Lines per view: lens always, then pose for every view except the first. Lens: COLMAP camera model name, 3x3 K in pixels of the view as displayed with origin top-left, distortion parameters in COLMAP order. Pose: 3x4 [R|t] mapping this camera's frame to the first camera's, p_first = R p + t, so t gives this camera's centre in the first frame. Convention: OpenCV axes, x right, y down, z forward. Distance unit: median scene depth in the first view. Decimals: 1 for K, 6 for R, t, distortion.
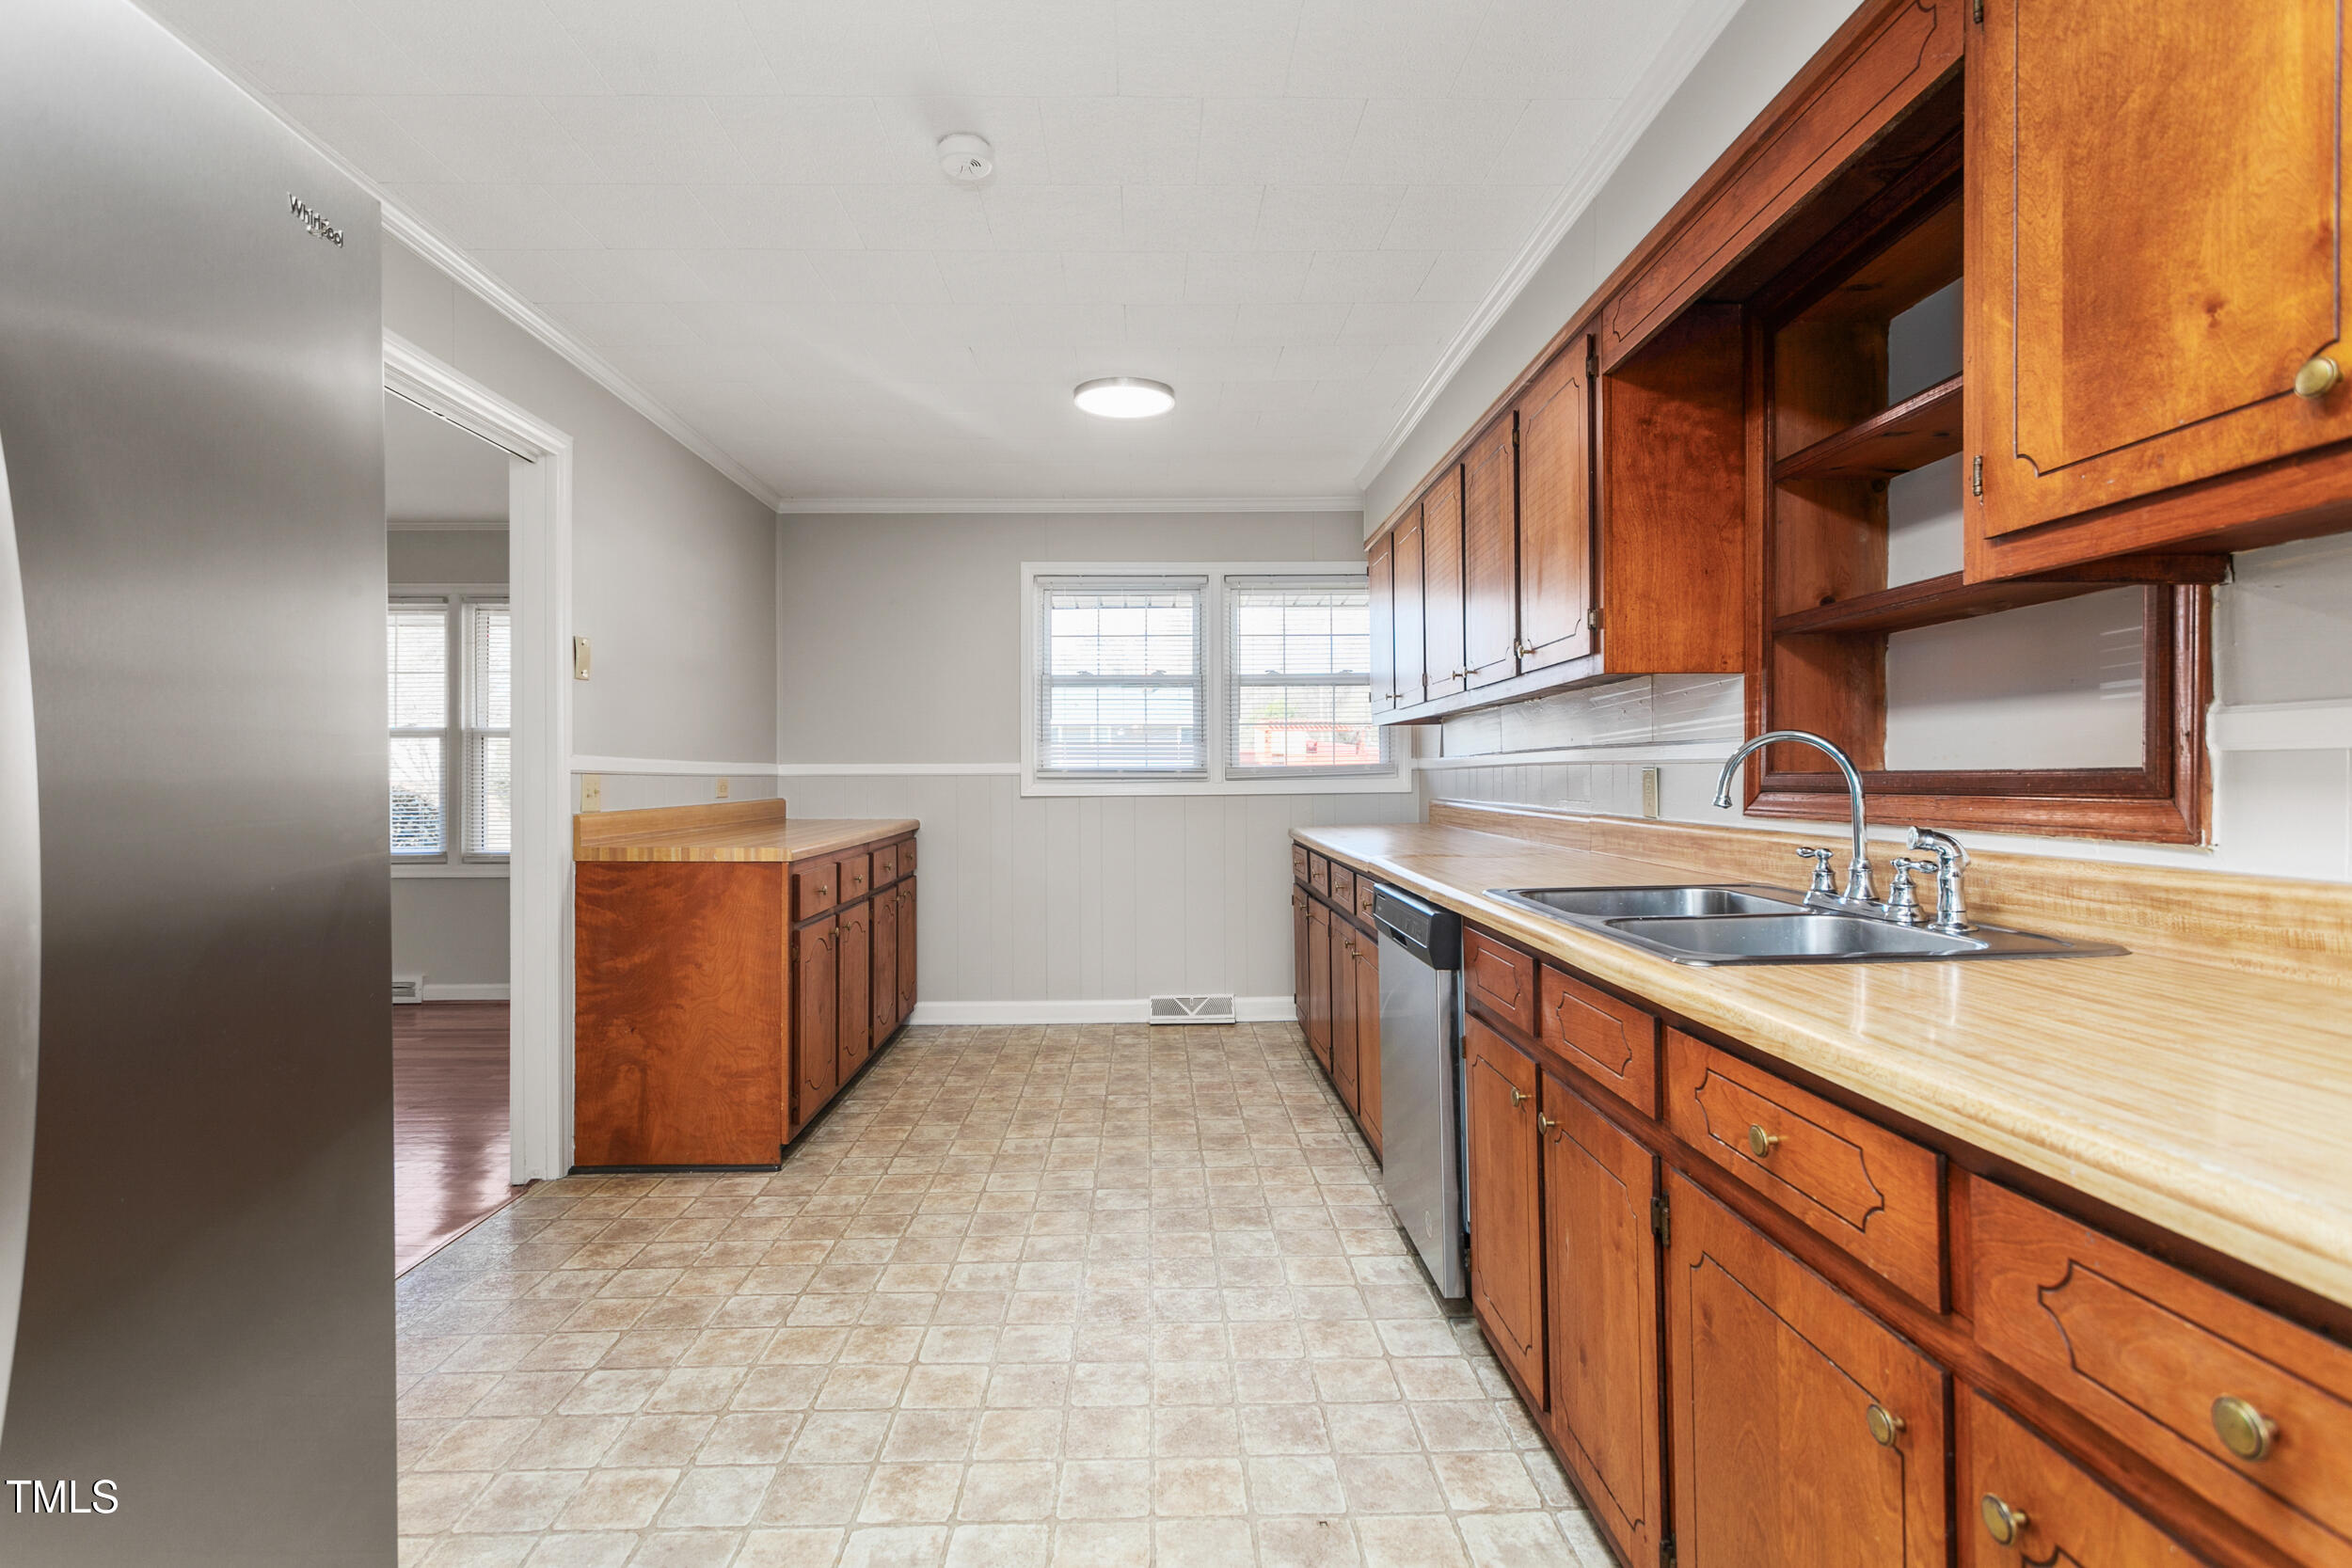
lens RADIAL K [[1136.3, 0, 1179.5], [0, 1136.3, 770.8], [0, 0, 1]] dist [0.009806, 0.000284]
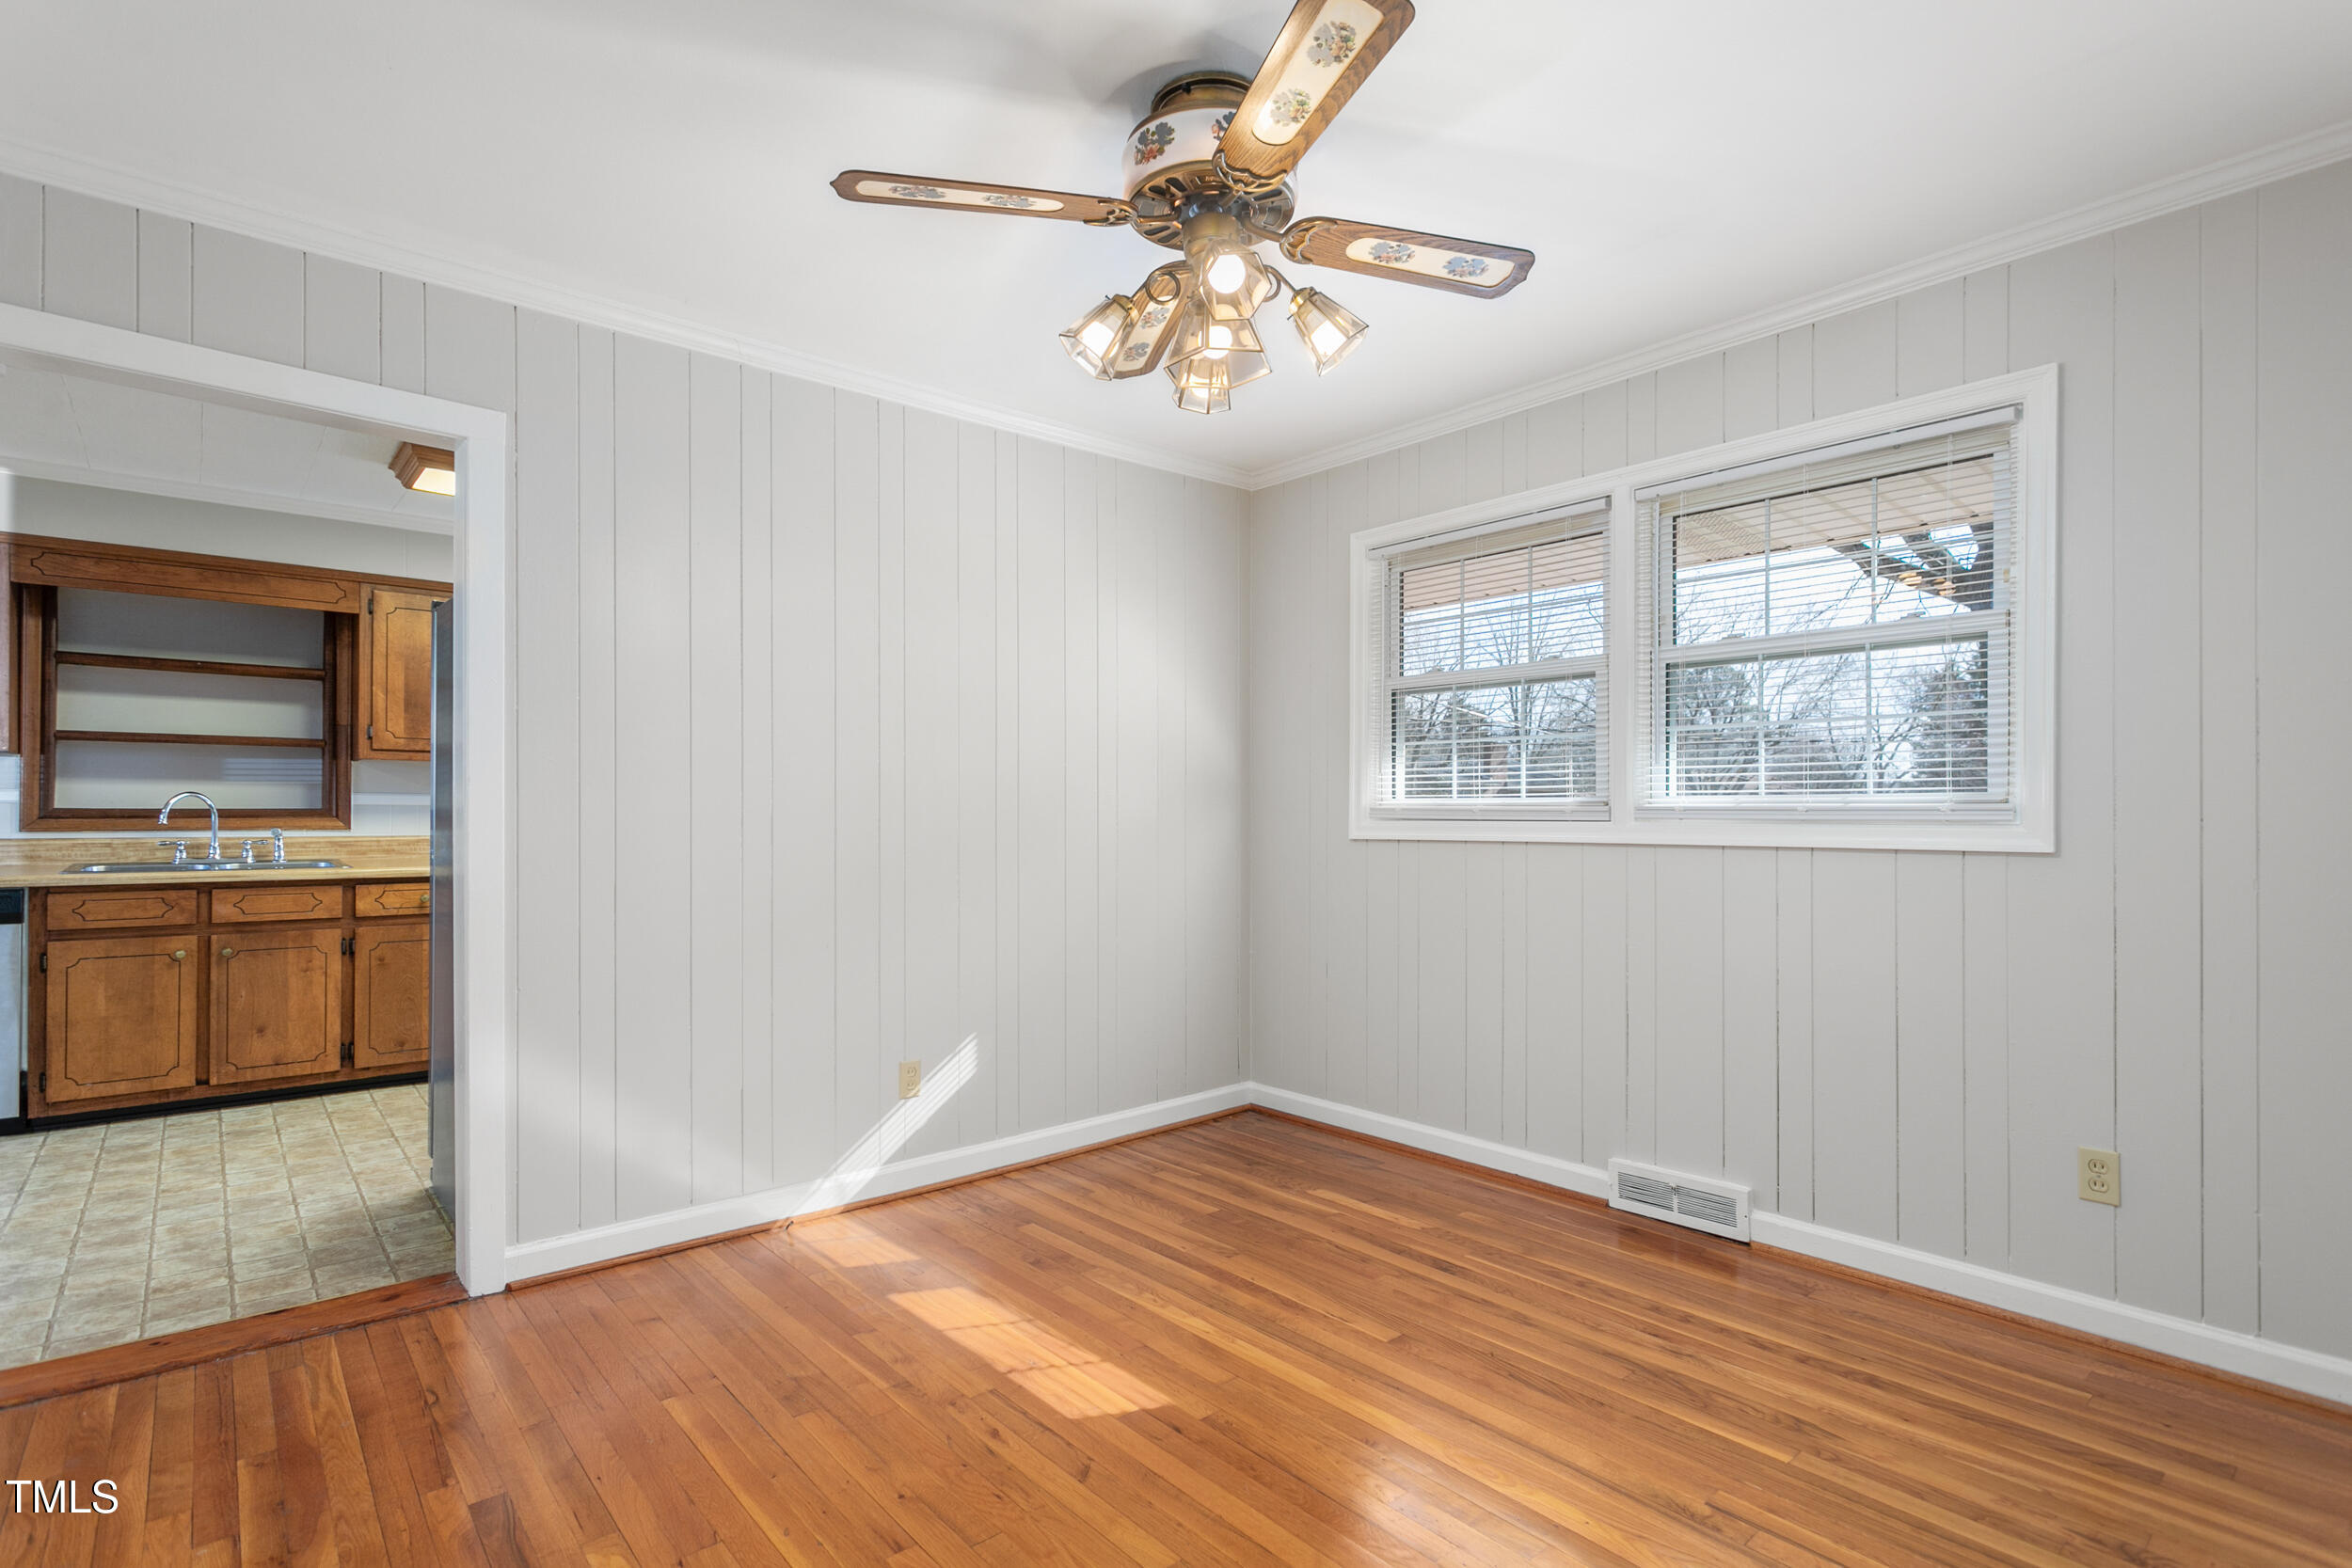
lens RADIAL K [[1133.9, 0, 1166.7], [0, 1133.9, 801.7], [0, 0, 1]] dist [-0.002755, -0.000086]
pose [[-0.633338, 0.011367, 0.773791, -2.164660], [-0.000520, 0.999886, -0.015113, 0.015886], [-0.773875, -0.009974, -0.633260, 0.747843]]
